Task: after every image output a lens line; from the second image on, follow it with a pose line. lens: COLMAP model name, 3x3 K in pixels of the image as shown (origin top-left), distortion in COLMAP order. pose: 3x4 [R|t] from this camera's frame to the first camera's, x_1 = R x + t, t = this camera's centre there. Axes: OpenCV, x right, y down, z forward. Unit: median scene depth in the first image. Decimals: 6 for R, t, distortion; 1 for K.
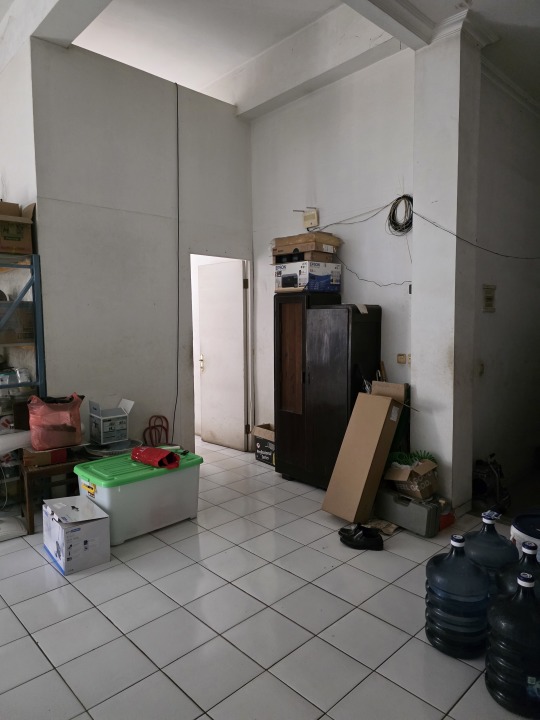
lens RADIAL K [[482.5, 0, 271.5], [0, 482.5, 352.0], [0, 0, 1]] dist [0.093216, -0.092054]
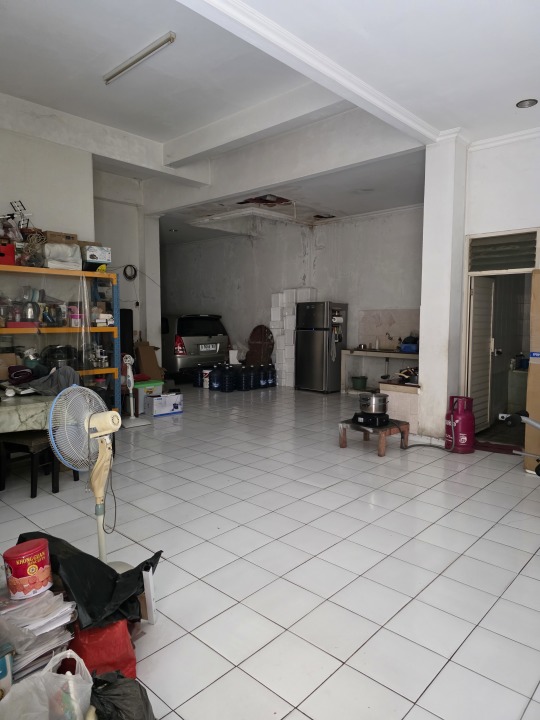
lens RADIAL K [[482.5, 0, 271.5], [0, 482.5, 352.0], [0, 0, 1]] dist [0.093216, -0.092054]
pose [[-0.064852, -0.060866, 0.996037, -2.408252], [0.064912, 0.995767, 0.065076, -0.003505], [-0.995781, 0.068875, -0.060626, 0.531211]]
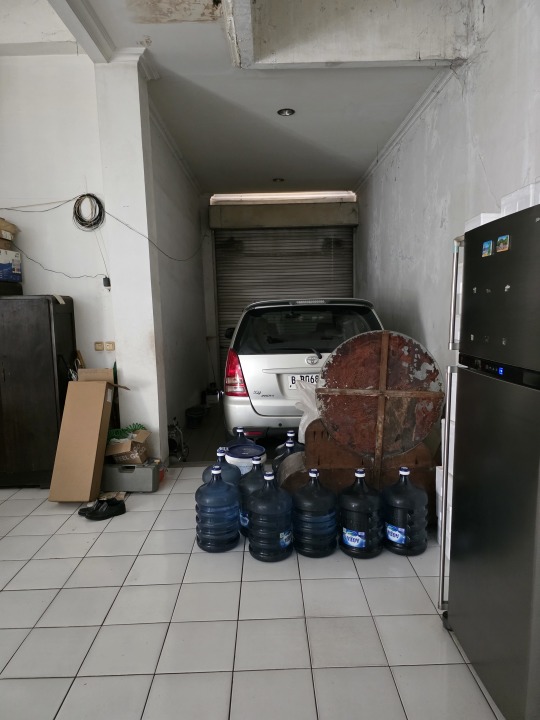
lens RADIAL K [[495.1, 0, 271.5], [0, 495.1, 351.1], [0, 0, 1]] dist [0.066544, -0.001185]
pose [[0.682422, -0.075971, 0.727000, -0.311090], [0.065900, 0.996928, 0.042319, 0.003302], [-0.727982, 0.019030, 0.685332, -0.044705]]
